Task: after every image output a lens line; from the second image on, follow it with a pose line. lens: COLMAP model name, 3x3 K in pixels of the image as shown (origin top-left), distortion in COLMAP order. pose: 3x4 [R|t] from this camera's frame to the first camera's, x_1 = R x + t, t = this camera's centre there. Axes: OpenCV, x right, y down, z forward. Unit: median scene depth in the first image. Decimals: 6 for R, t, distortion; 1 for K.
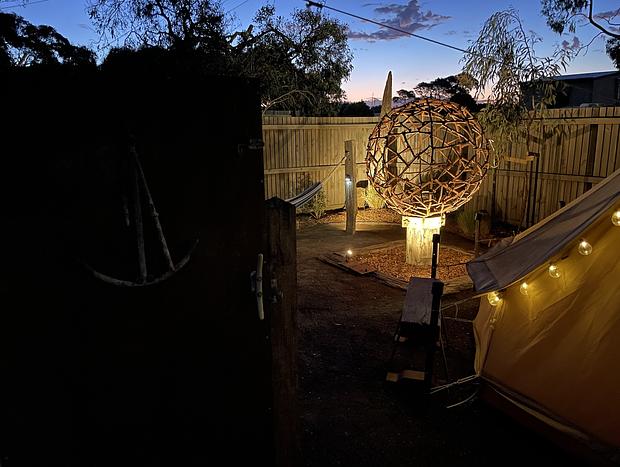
lens RADIAL K [[470.1, 0, 309.6], [0, 470.1, 233.6], [0, 0, 1]] dist [0.034352, -0.042992]
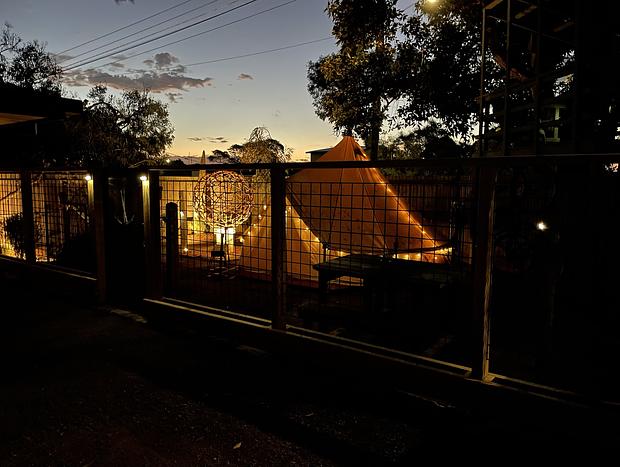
lens RADIAL K [[470.1, 0, 310.2], [0, 470.1, 240.1], [0, 0, 1]] dist [0.034352, -0.042992]
pose [[0.929127, -0.029711, 0.368565, -0.119735], [0.068180, 0.993441, -0.091794, 0.171259], [-0.363420, 0.110417, 0.925059, -0.742928]]
